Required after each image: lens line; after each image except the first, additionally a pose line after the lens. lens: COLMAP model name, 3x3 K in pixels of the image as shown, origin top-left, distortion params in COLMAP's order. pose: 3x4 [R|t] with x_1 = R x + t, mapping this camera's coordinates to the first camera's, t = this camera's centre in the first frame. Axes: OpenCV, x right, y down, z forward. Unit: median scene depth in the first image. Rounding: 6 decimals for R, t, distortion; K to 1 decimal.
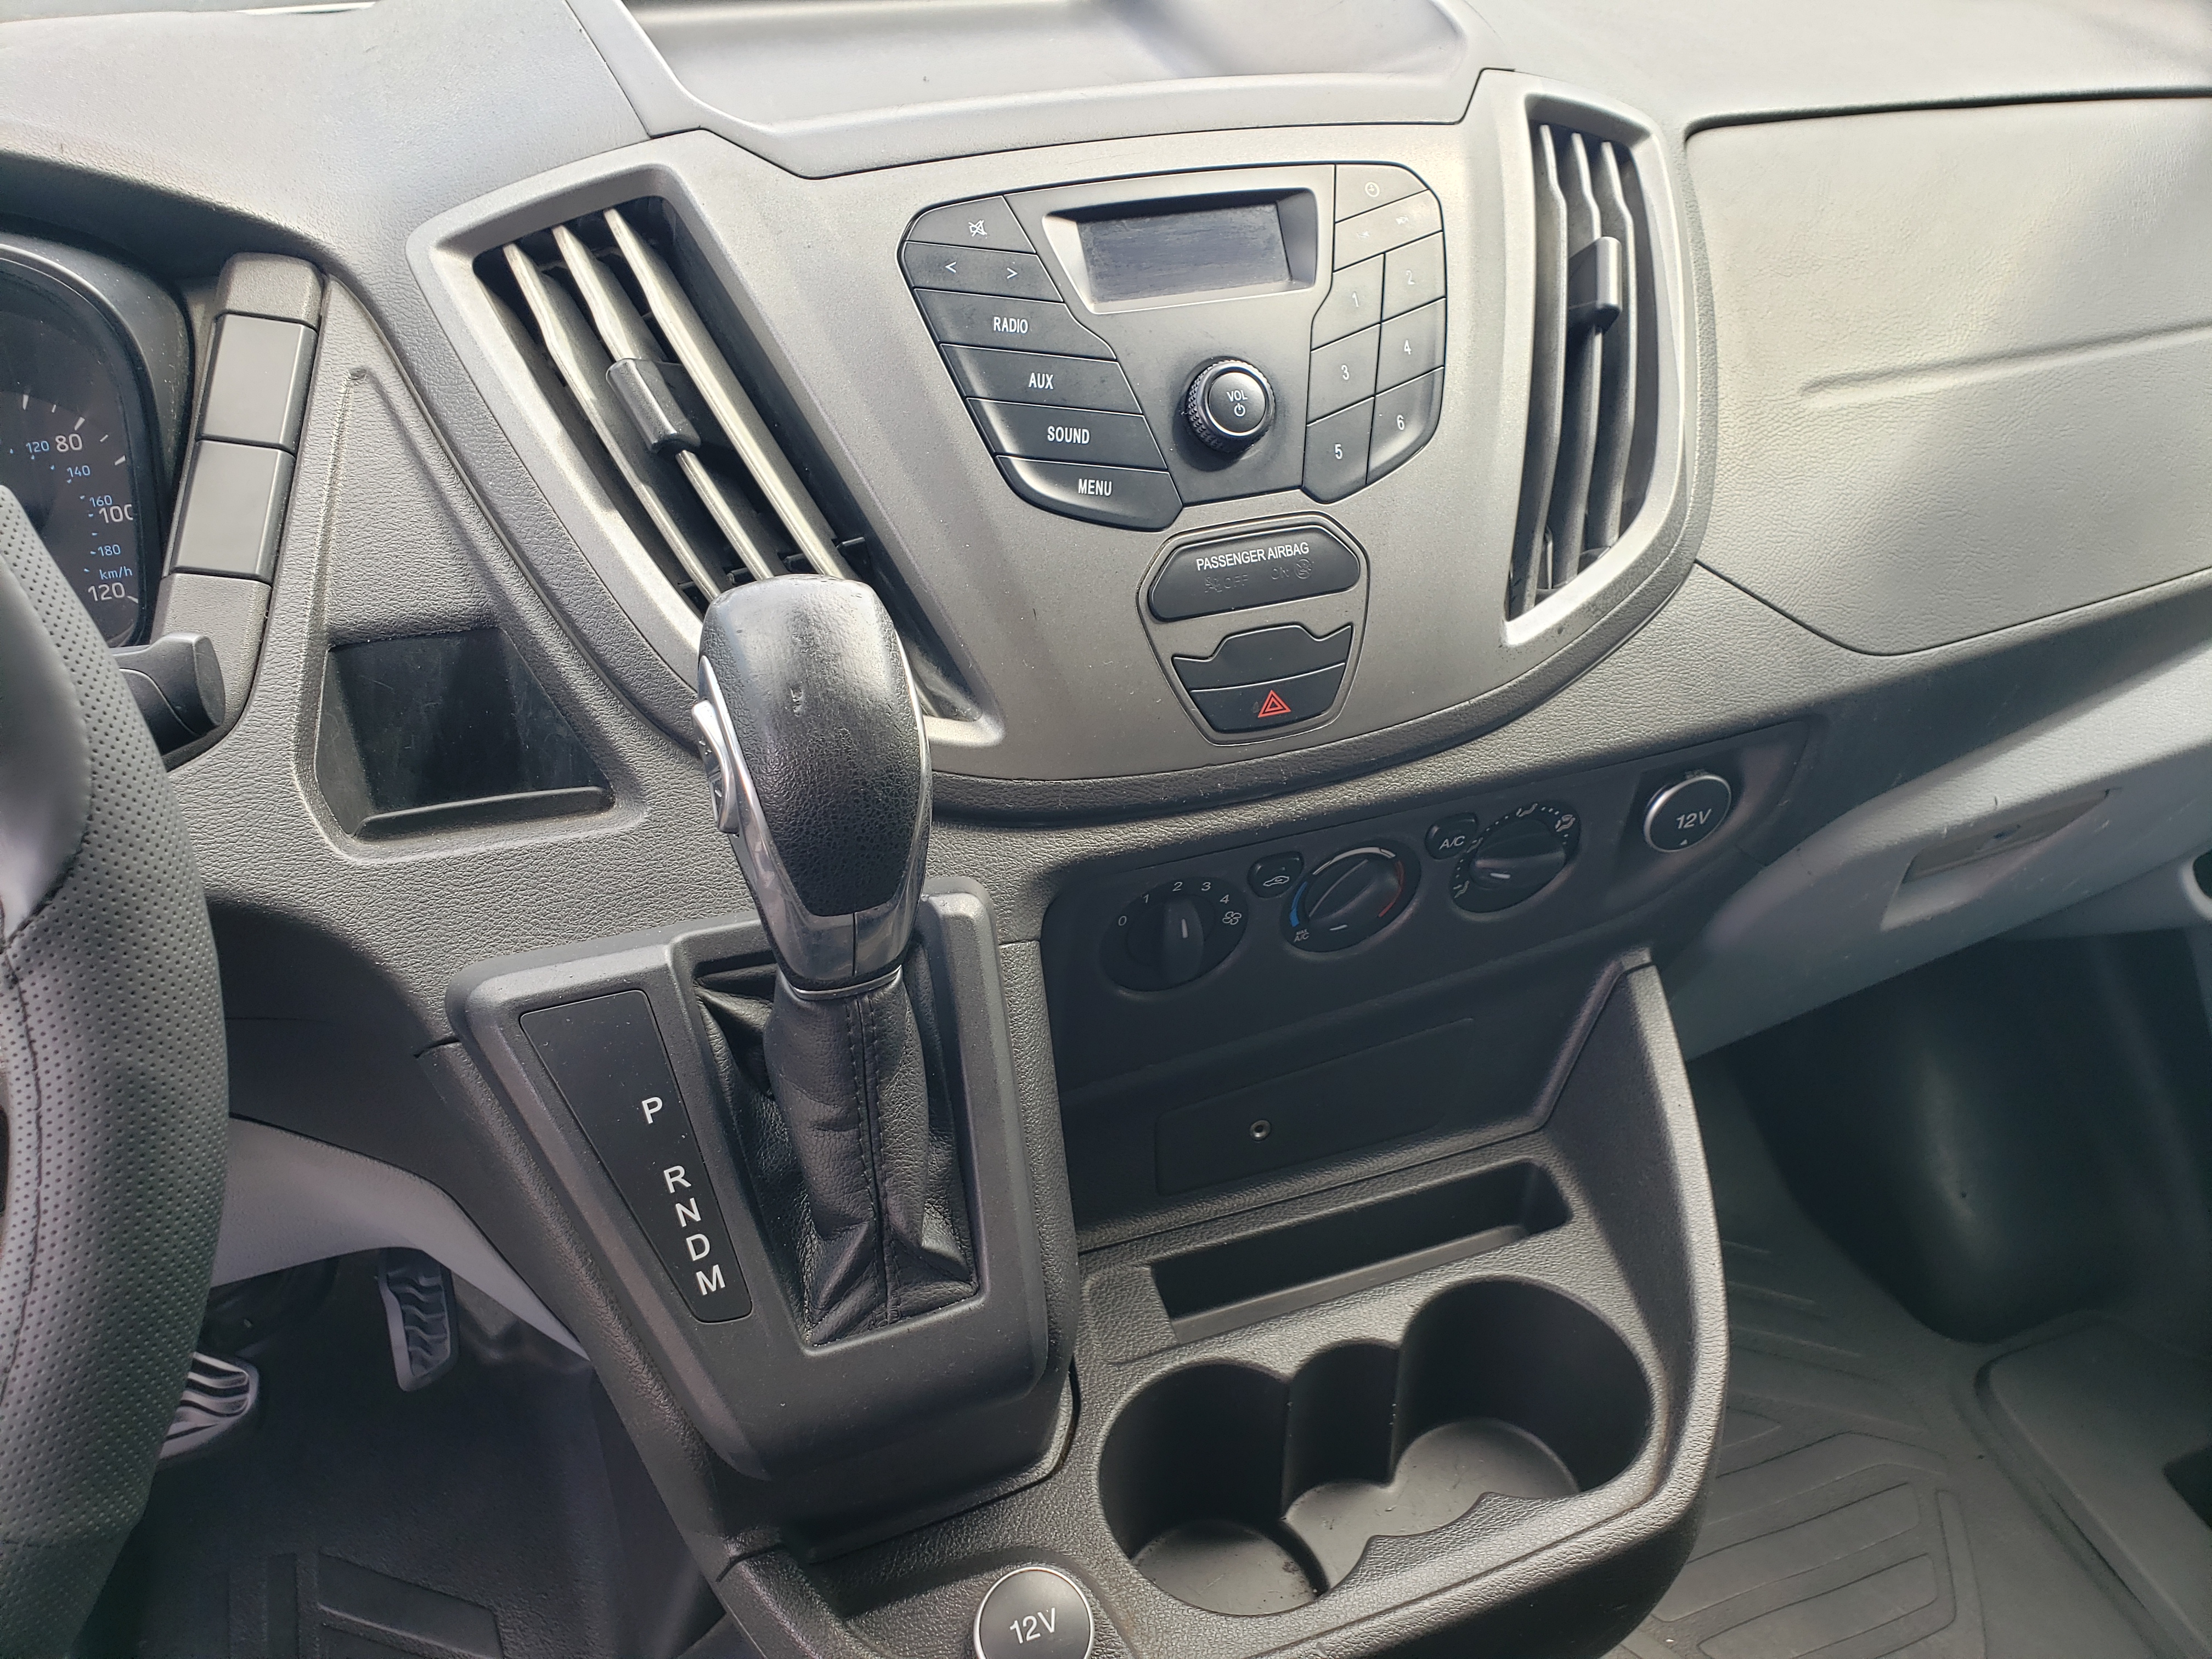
lens RADIAL K [[1723.3, 0, 1111.9], [0, 1723.3, 834.8], [0, 0, 1]] dist [0.017059, -0.007637]
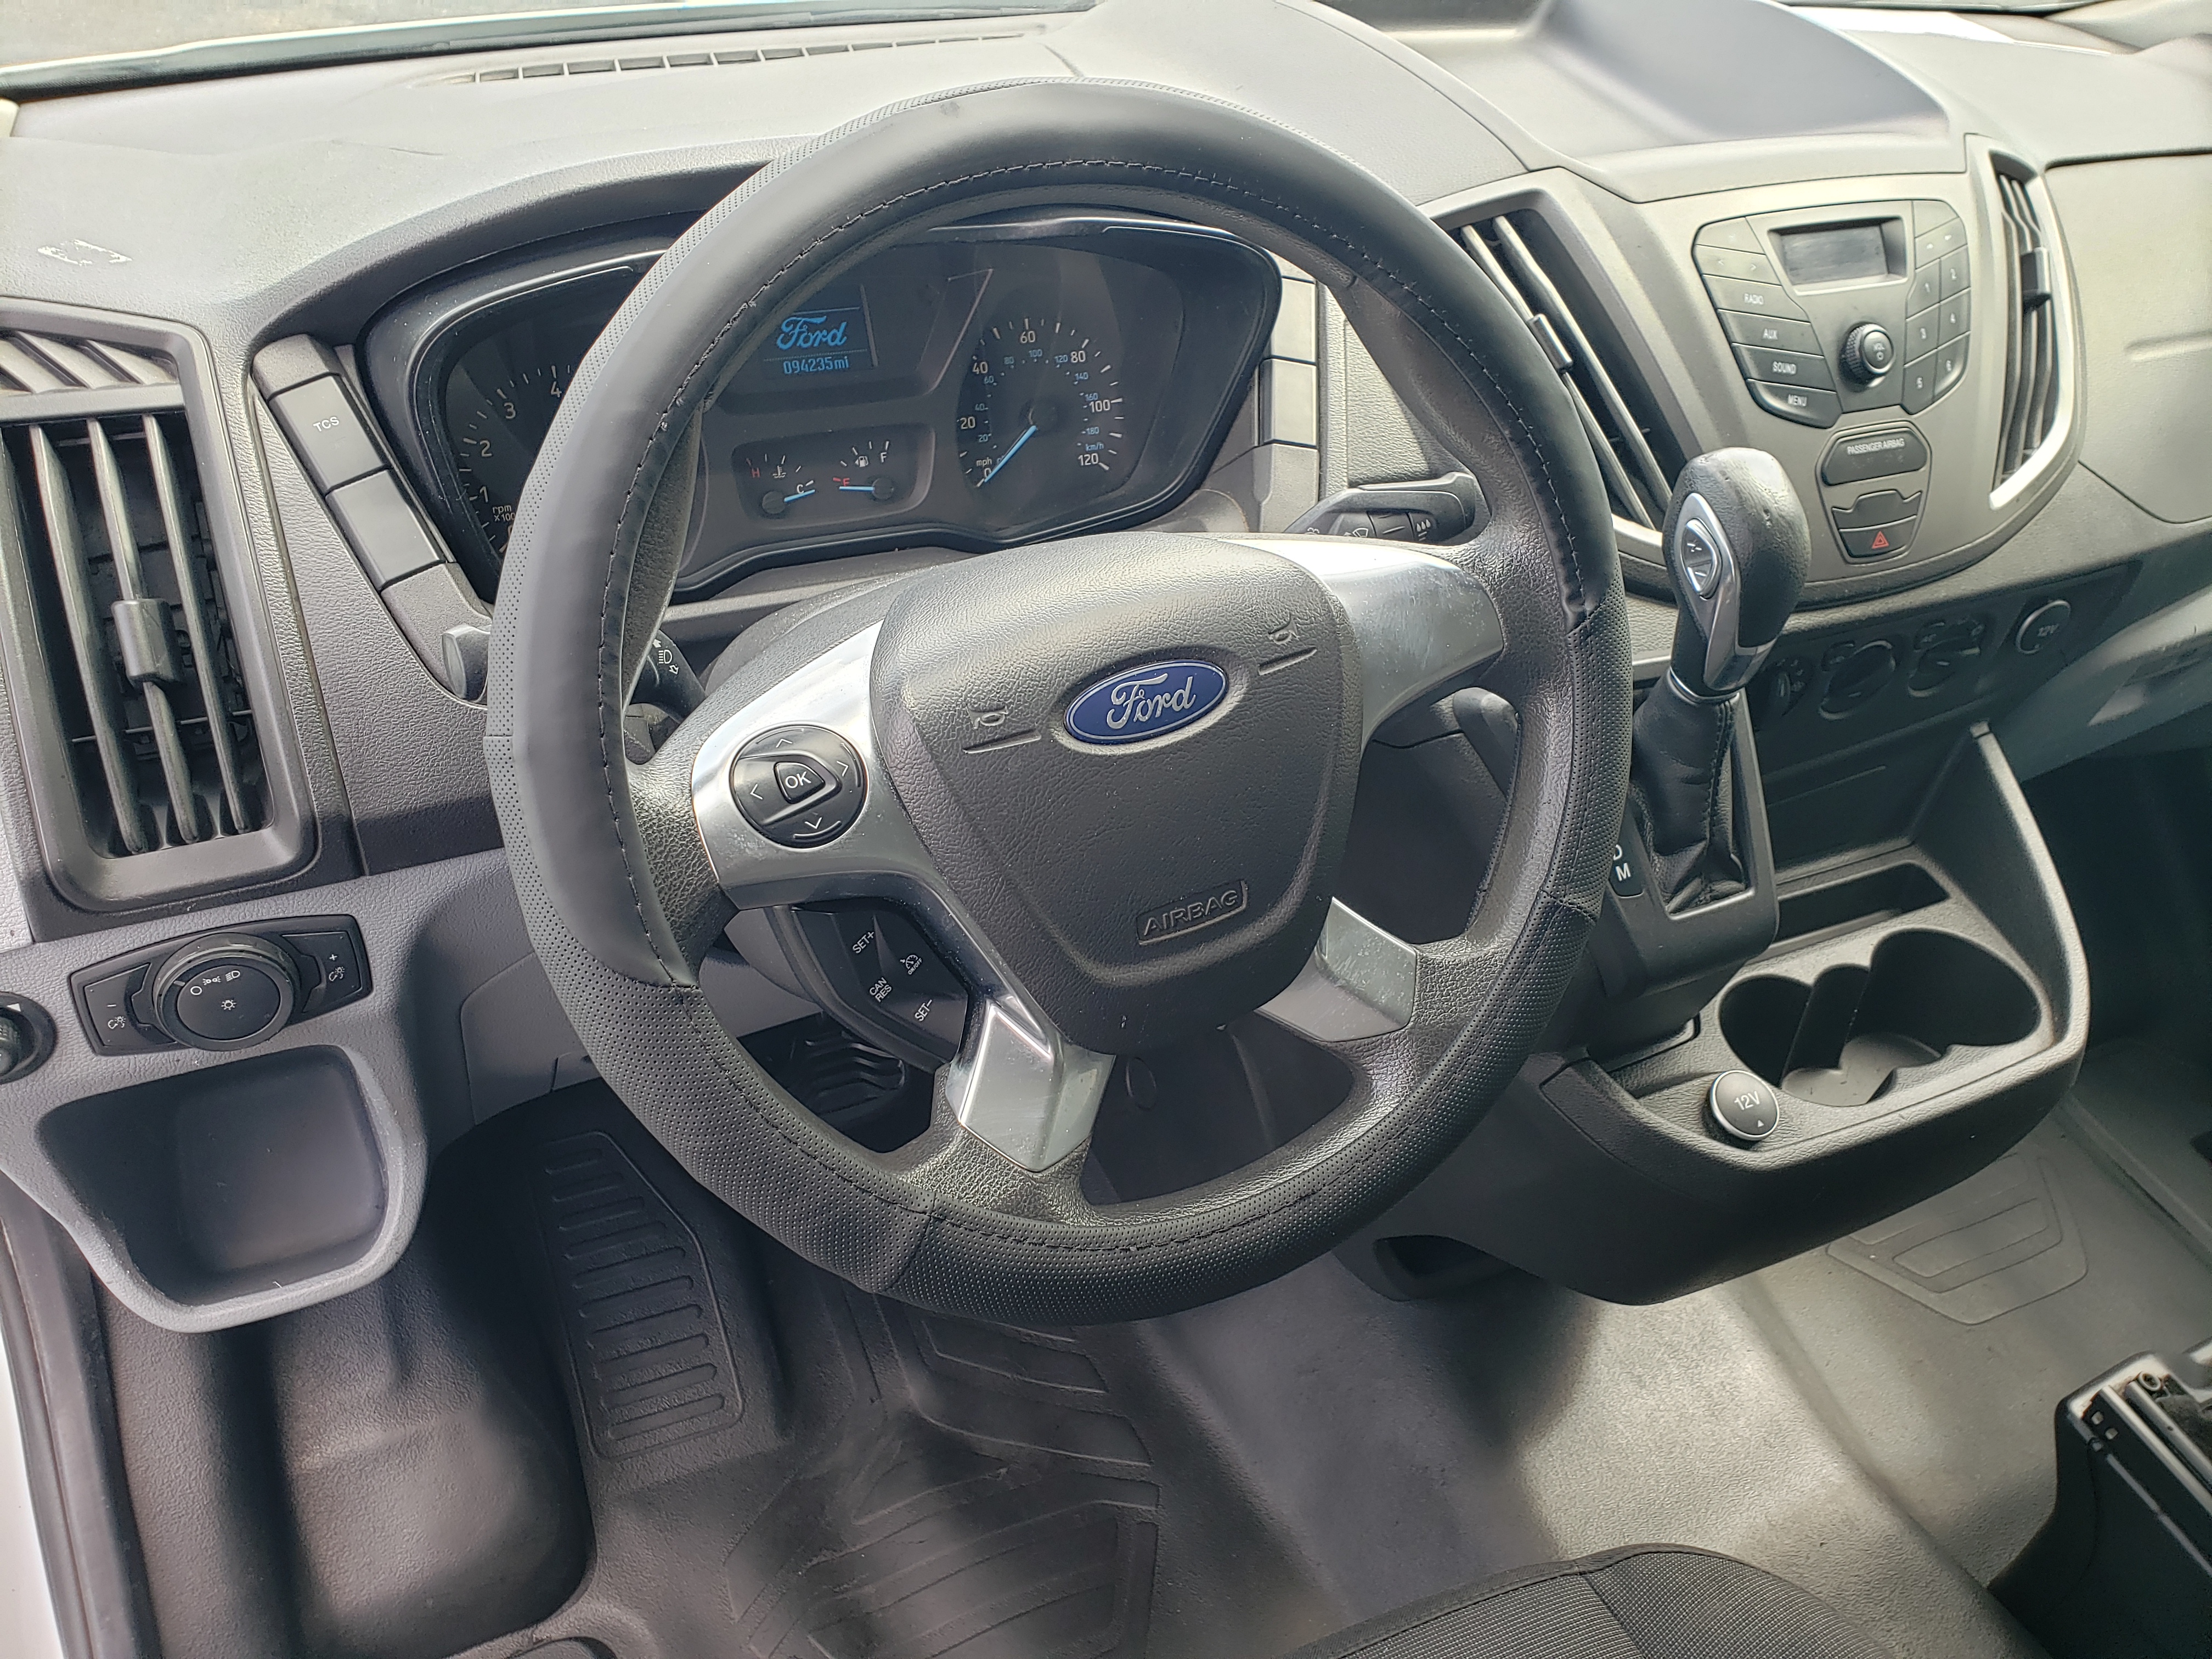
lens RADIAL K [[1723.3, 0, 1098.8], [0, 1723.3, 823.7], [0, 0, 1]] dist [0.017059, -0.007637]
pose [[0.994051, -0.001441, 0.108910, -0.800107], [-0.002369, 0.999390, 0.034841, 0.133485], [-0.108893, -0.034891, 0.993441, -0.529915]]
